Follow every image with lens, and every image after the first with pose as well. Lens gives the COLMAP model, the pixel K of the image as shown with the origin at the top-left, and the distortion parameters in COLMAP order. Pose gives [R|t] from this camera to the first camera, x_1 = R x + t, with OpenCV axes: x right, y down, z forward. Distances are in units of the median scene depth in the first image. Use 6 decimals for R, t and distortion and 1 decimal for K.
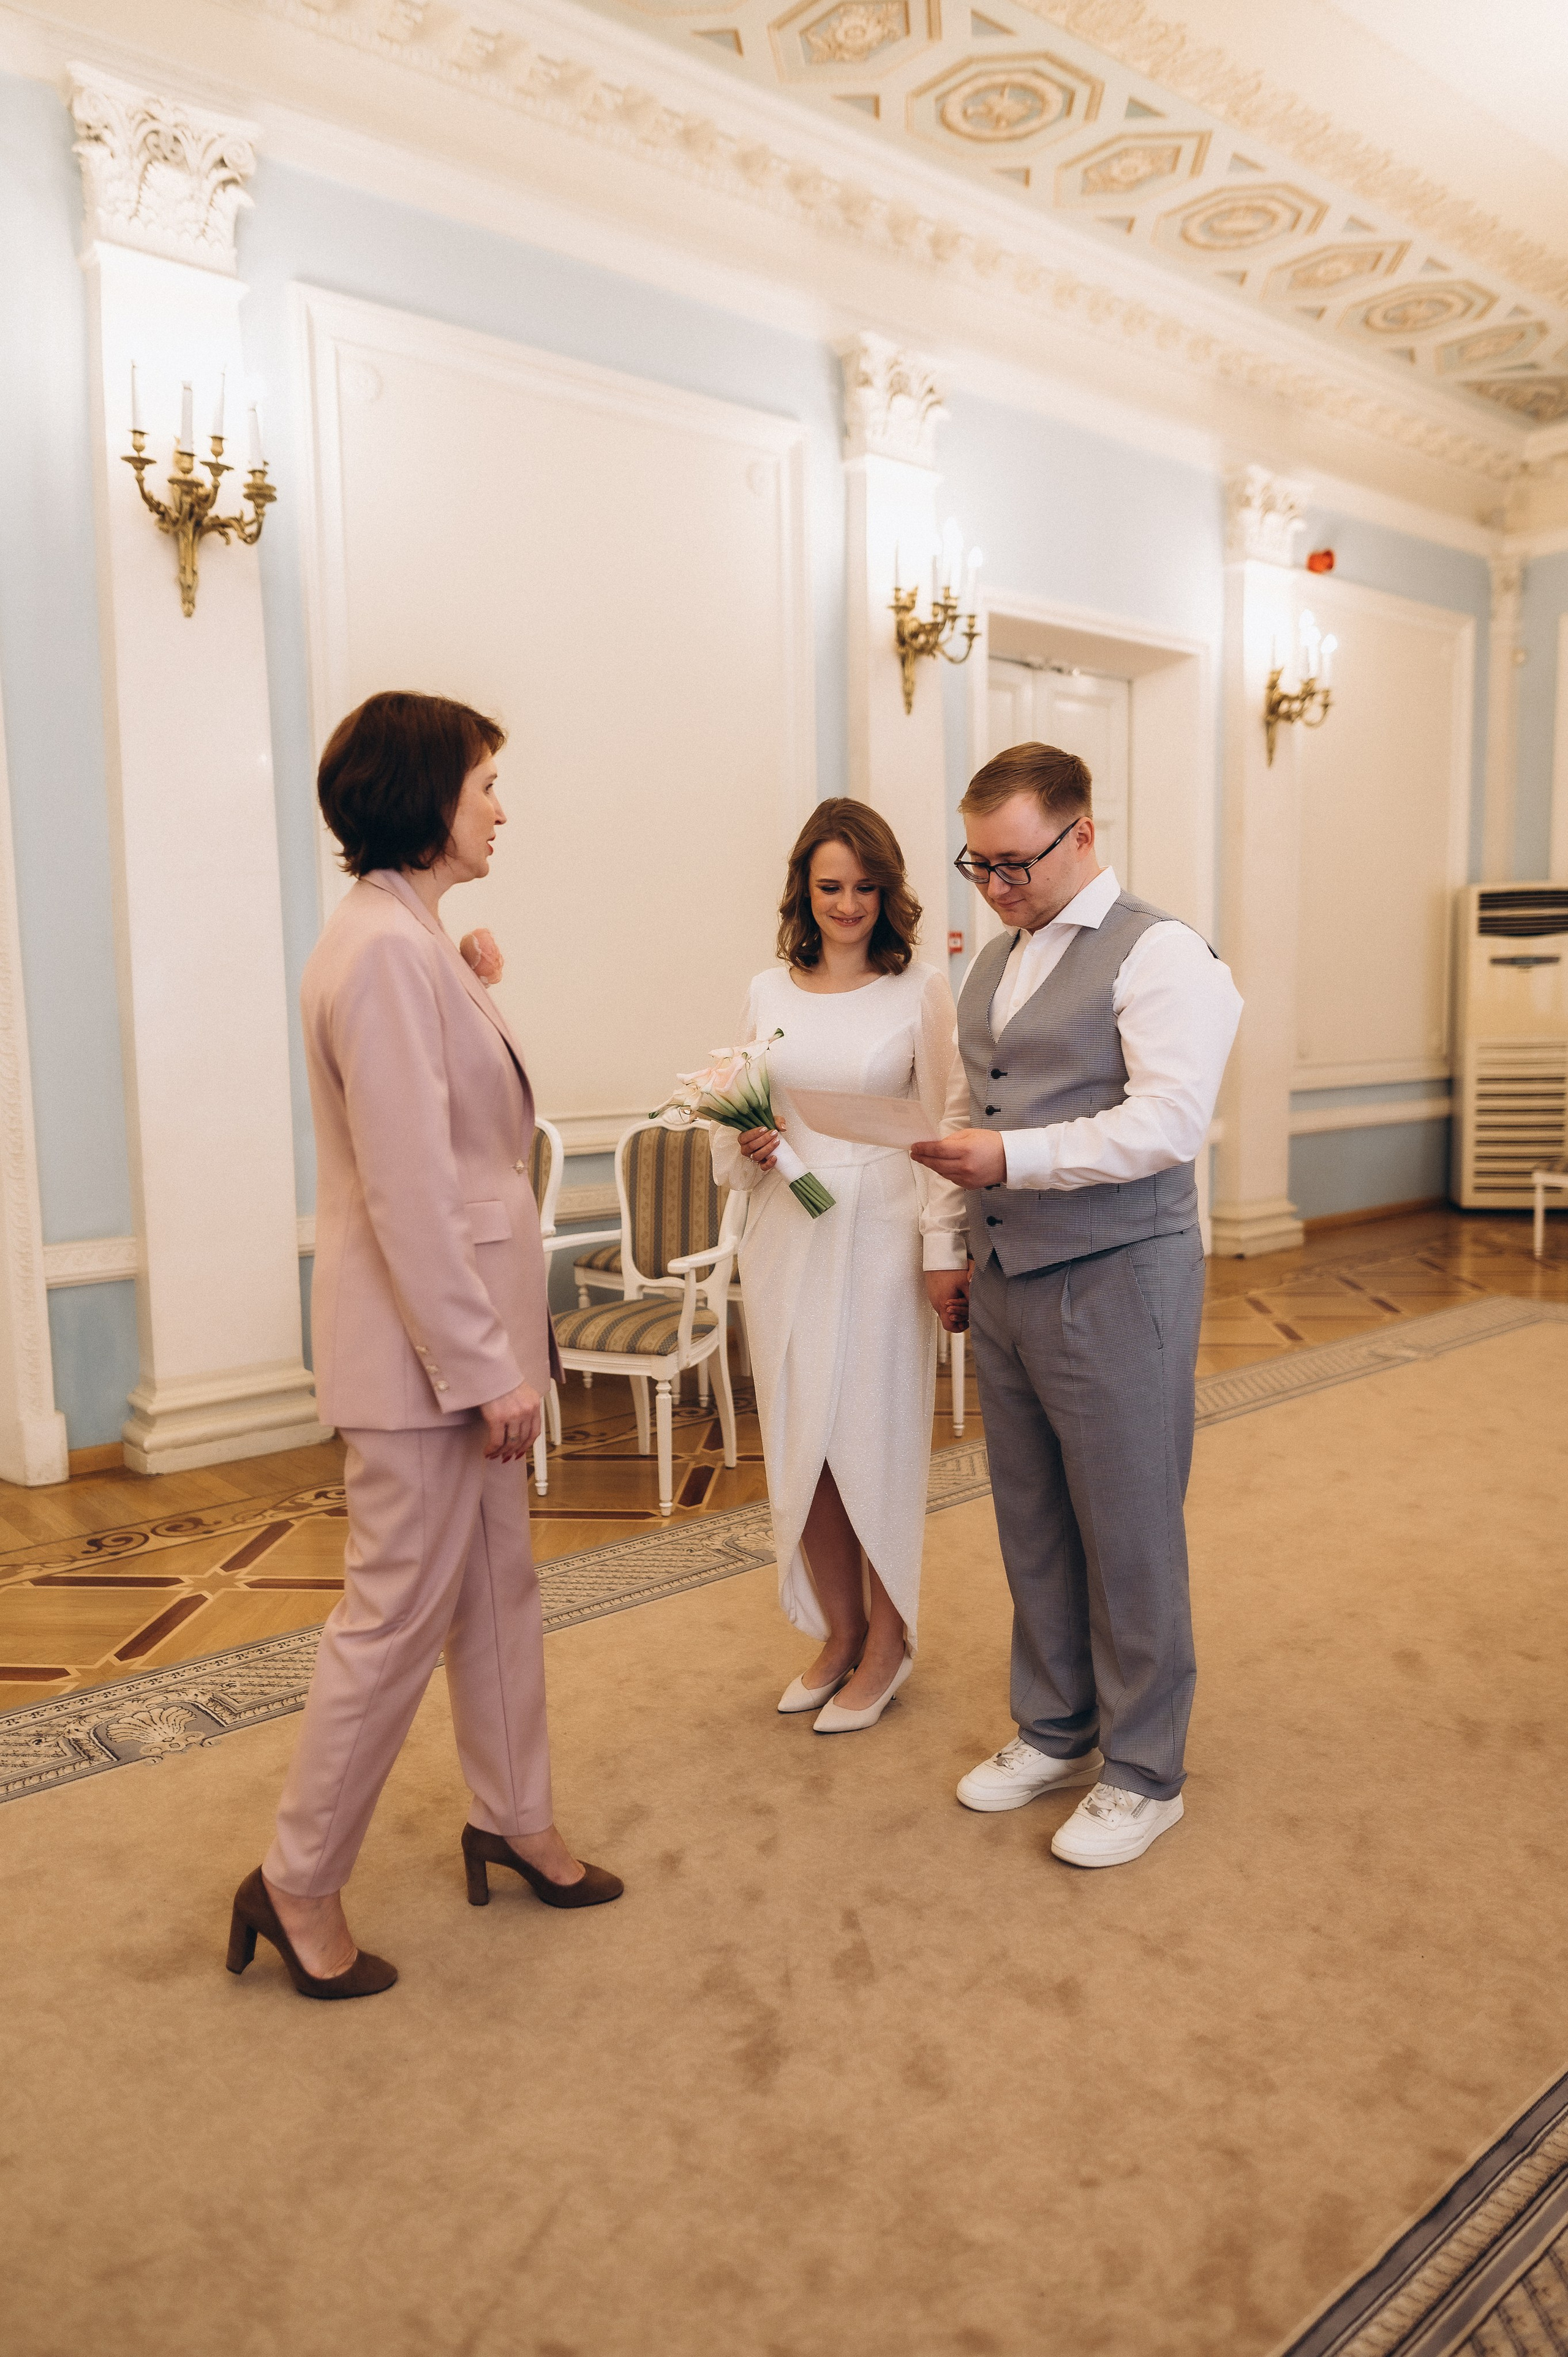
lens RADIAL K [[1612.2, 0, 773.3], [0, 1612.2, 1177.2], [0, 0, 1]] dist [0.014731, -0.012183]
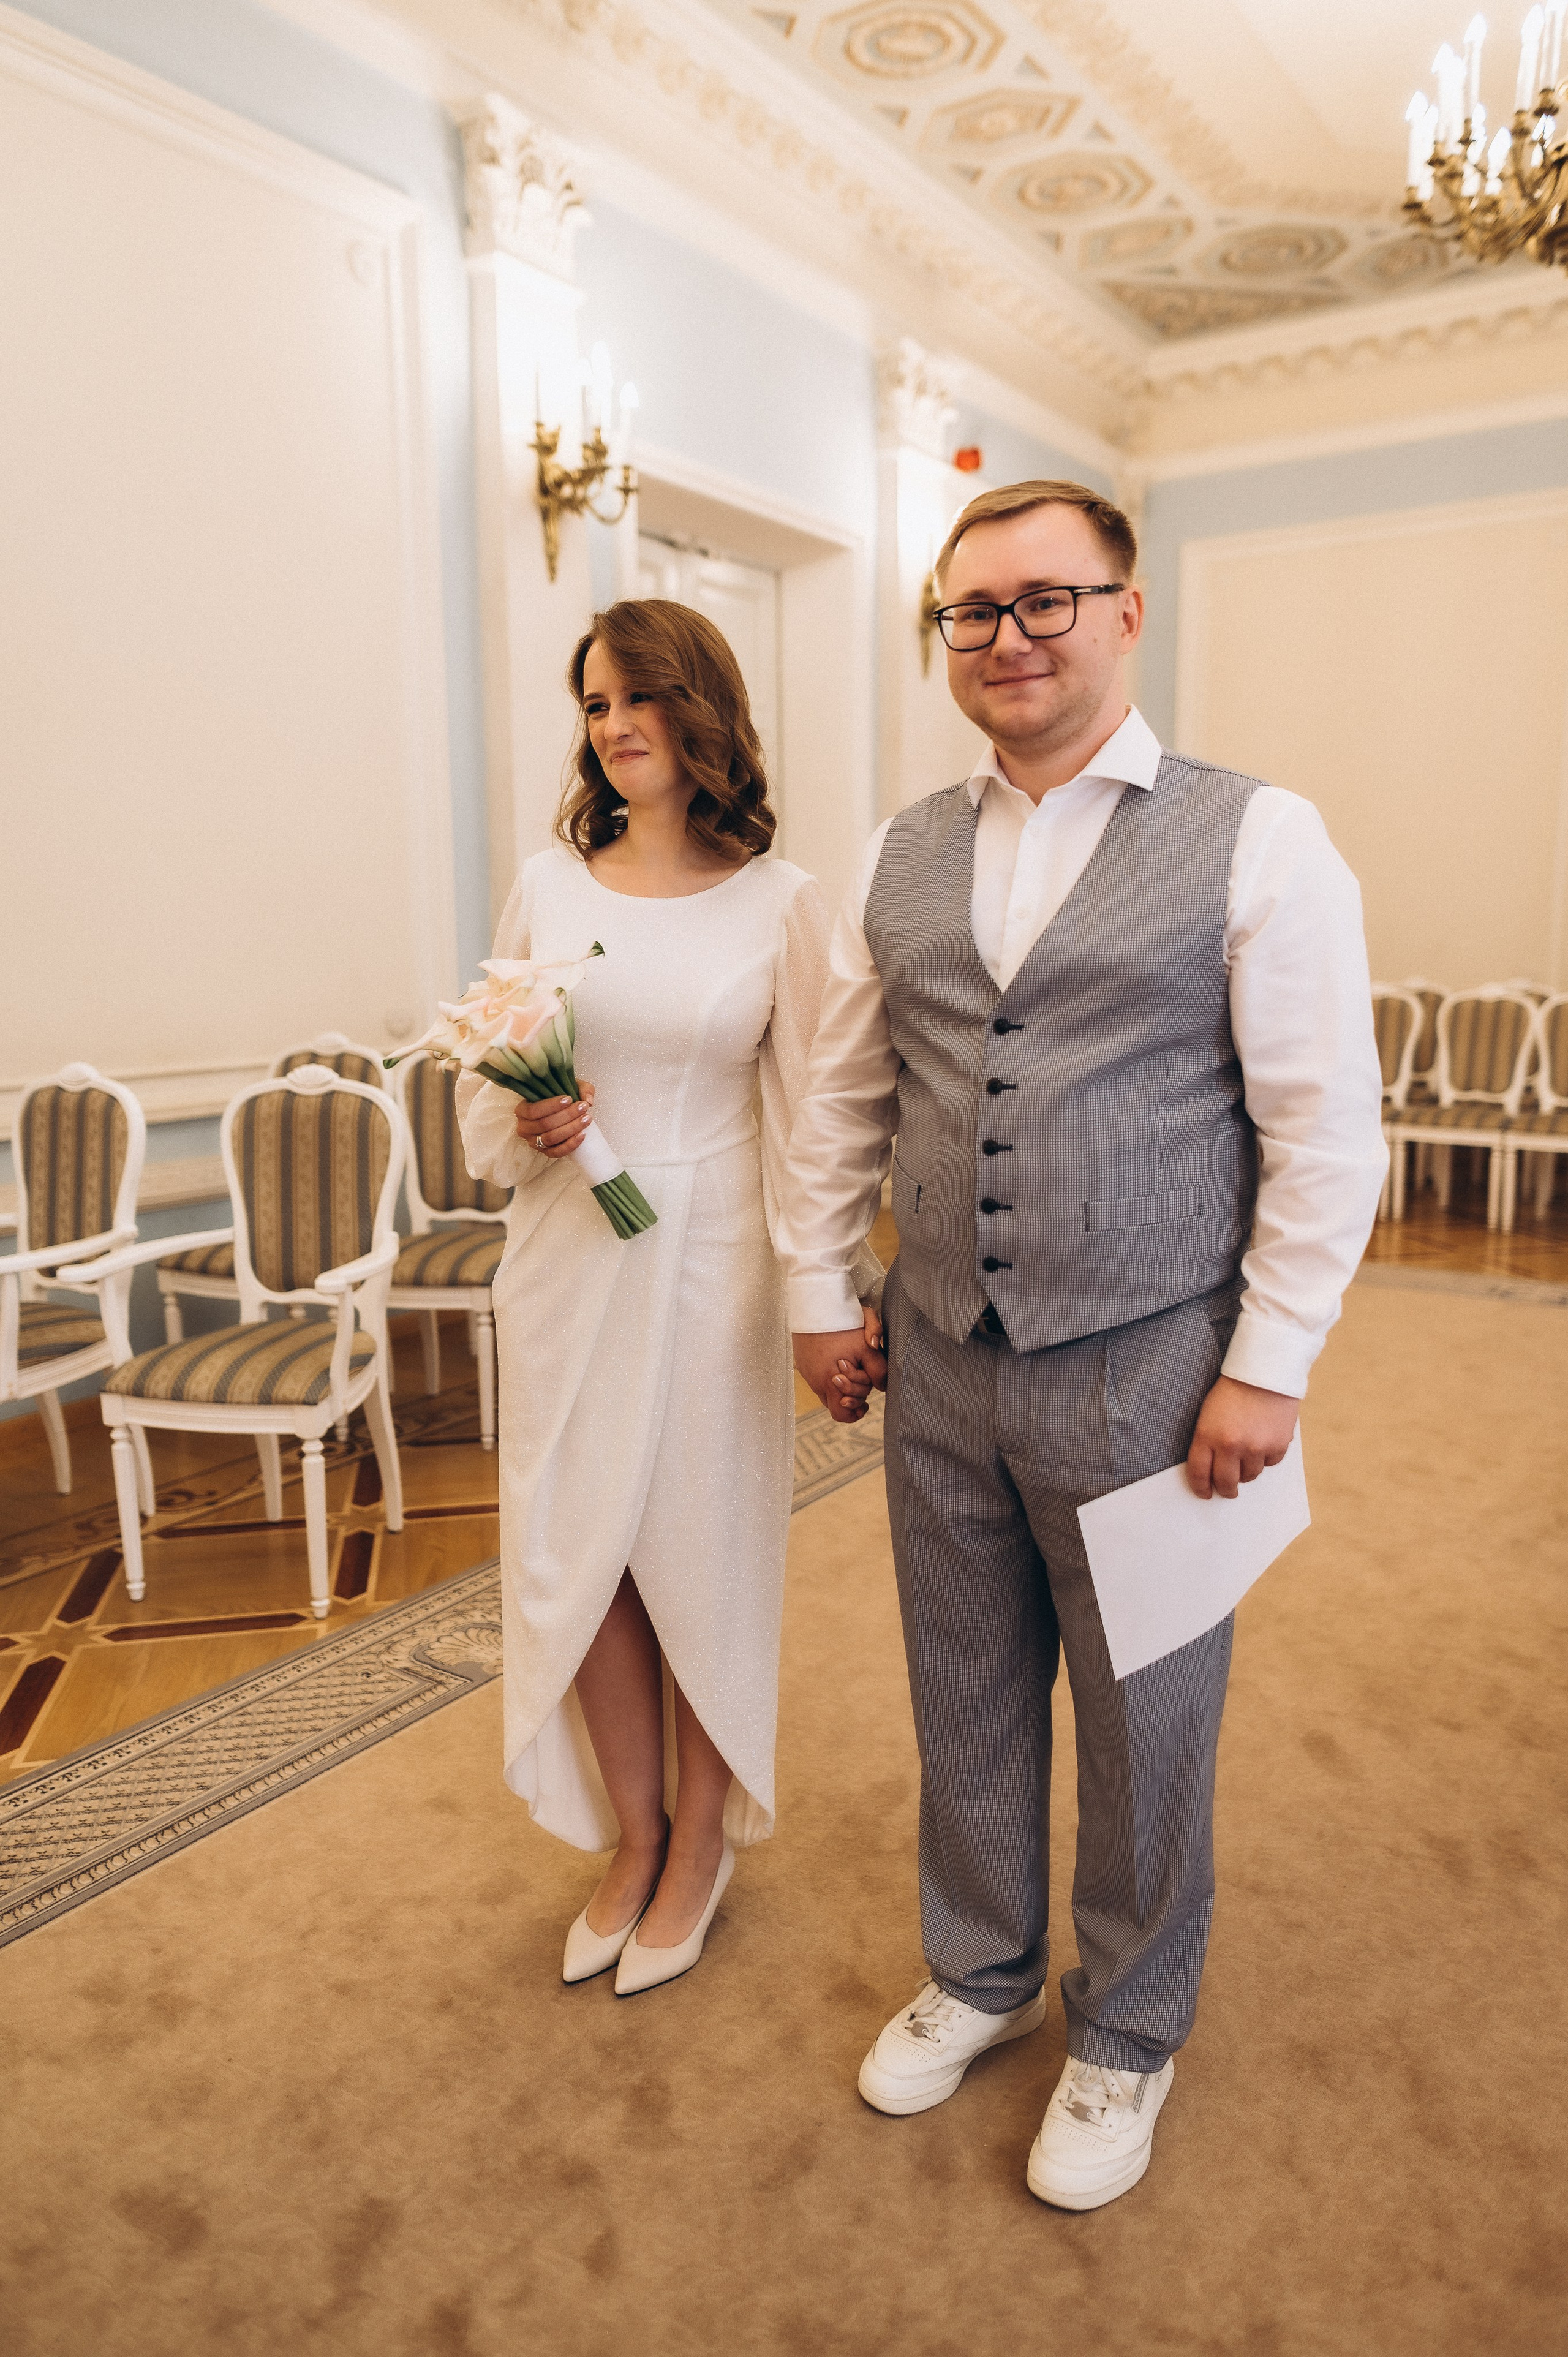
lens RADIAL K [[1612.2, 0, 783.7], [0, 1612.2, 1177.4], [0, 0, 1]] dist [0.014731, -0.012183]
pose [[0.962216, -0.032087, 0.270391, -0.037471], [0.021407, 0.998873, 0.042353, -0.012778], [-0.271446, -0.034964, 0.961819, 0.157705]]
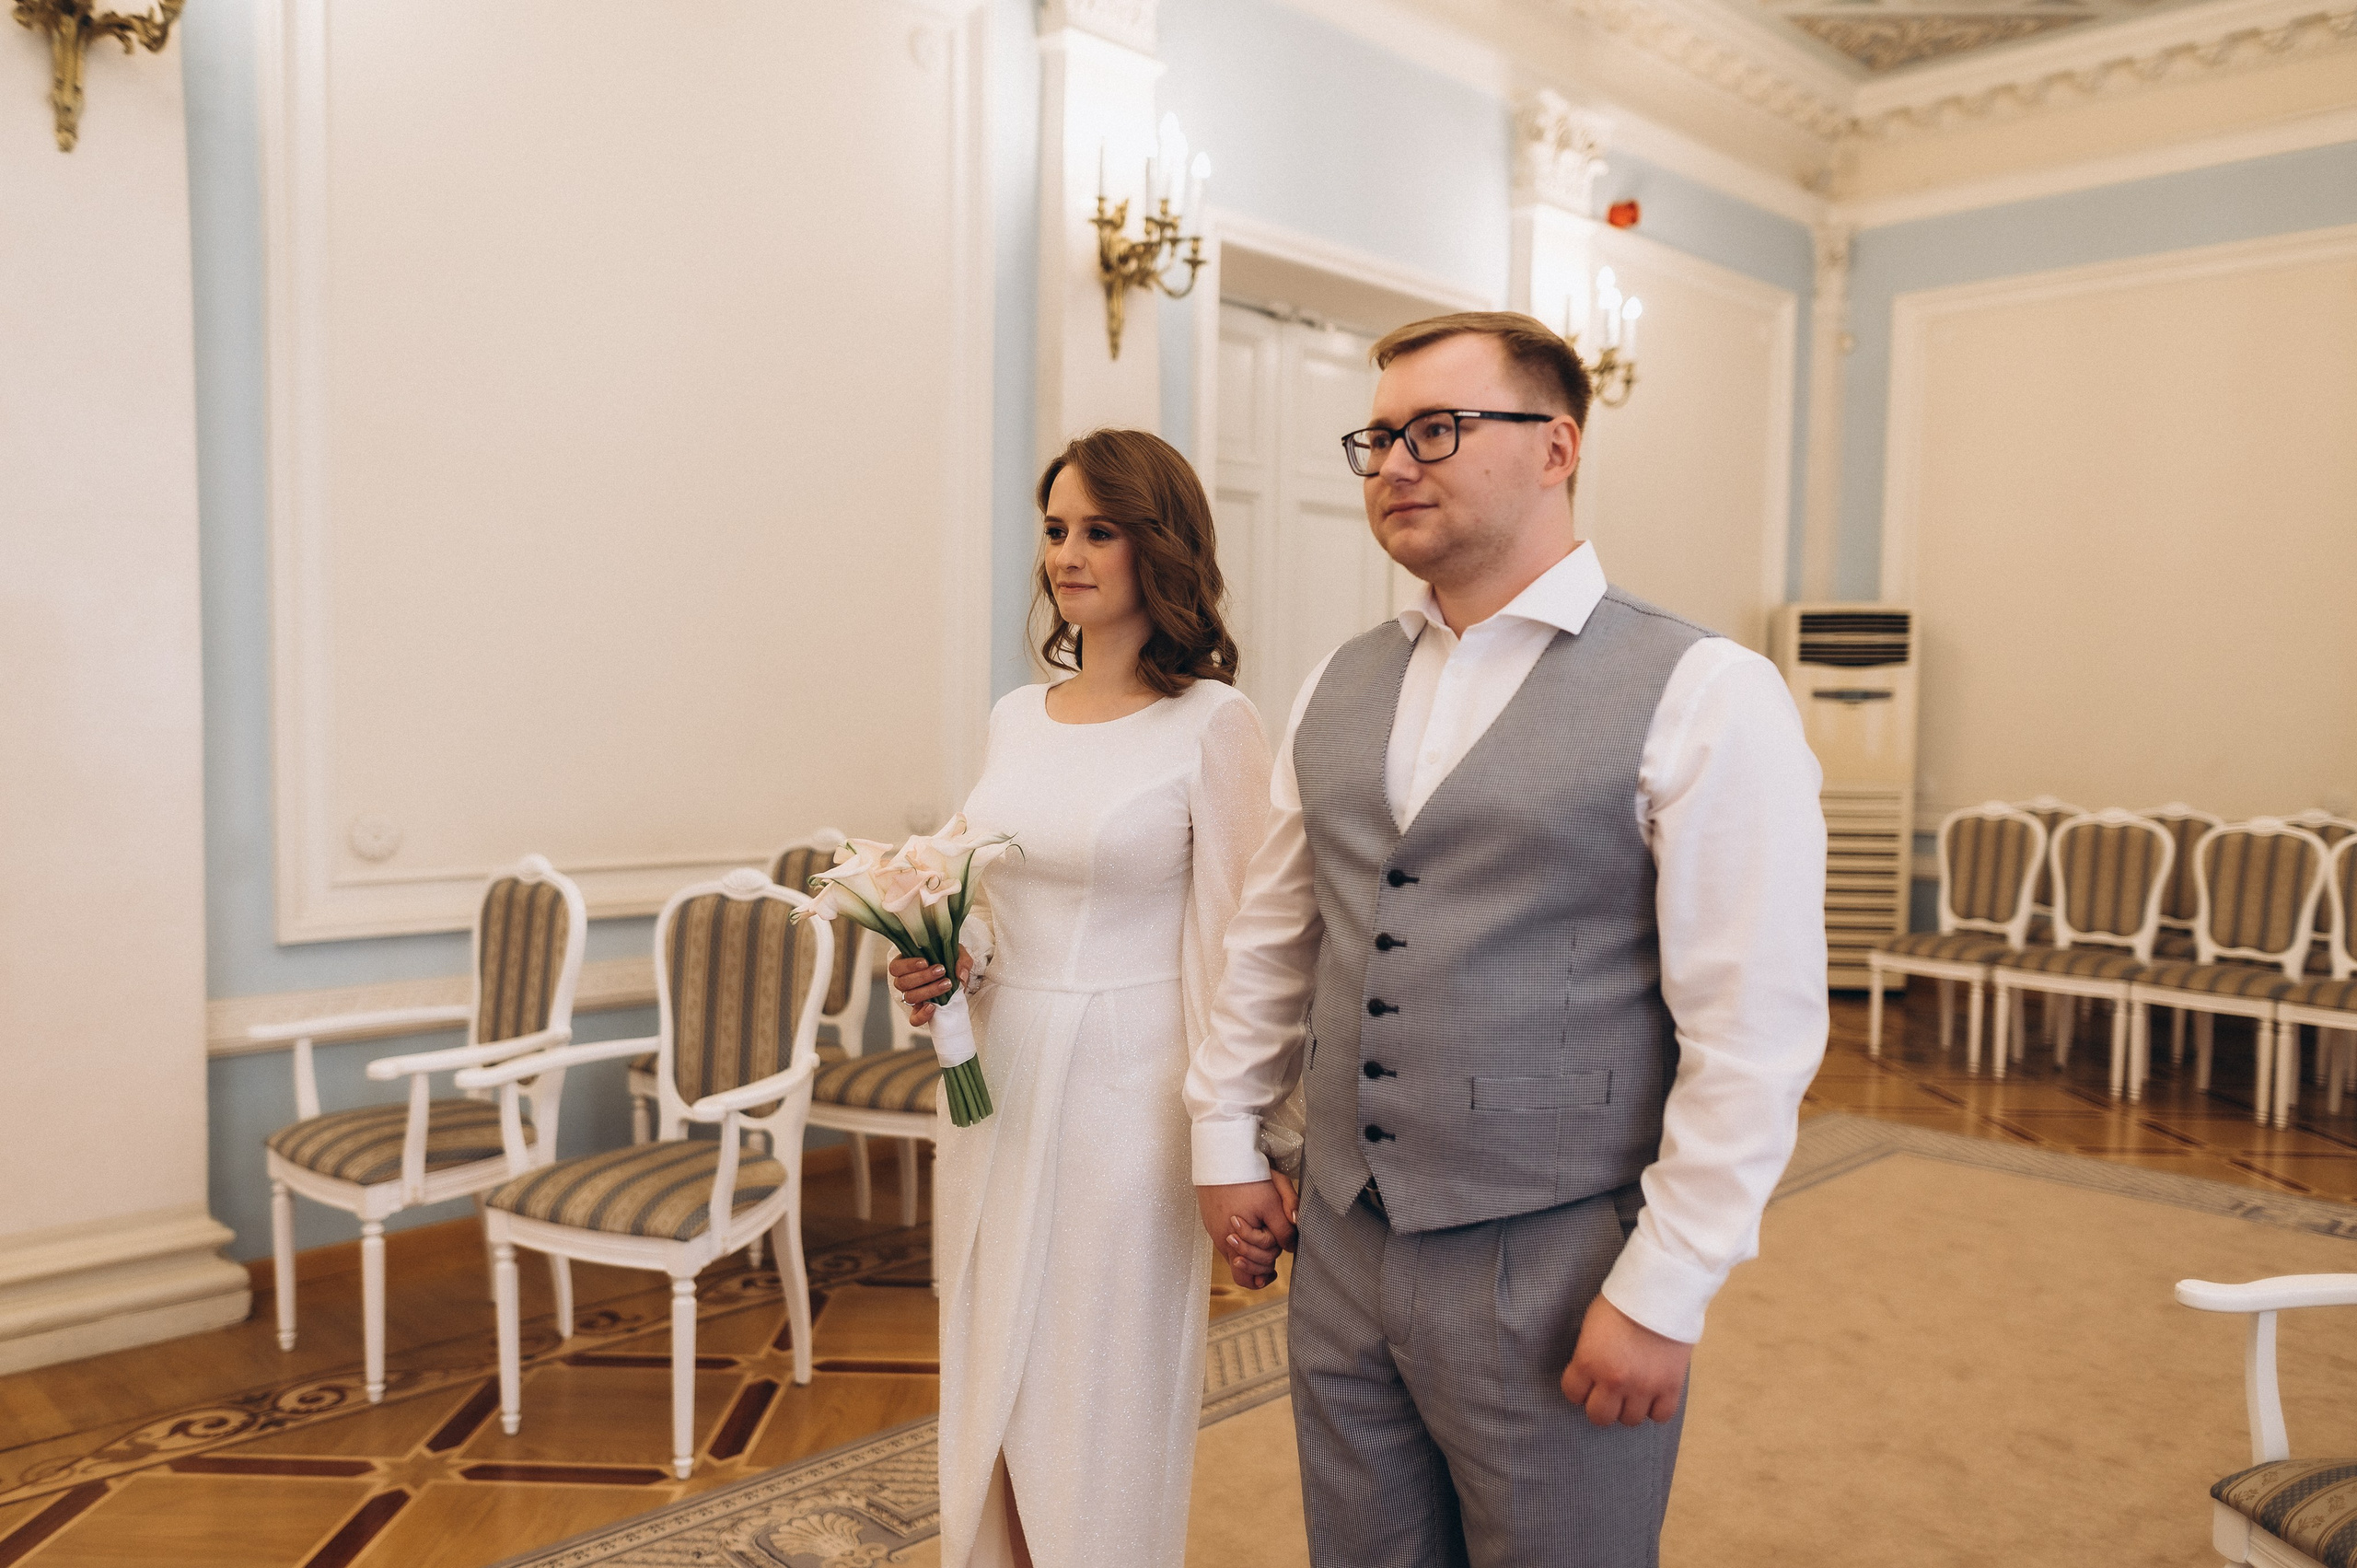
lens RADIAL K [[1740.5, 0, 1112.3], [0, 1740.5, 814.8], [0, 0, 1]] dist [0.015026, -0.011447]
pose [[0.997966, 0.029912, 0.056290, 0.042608], [-0.027227, 0.998482, -0.047887, -0.024879], [-0.057637, 0.046257, 0.997265, 0.166925]]
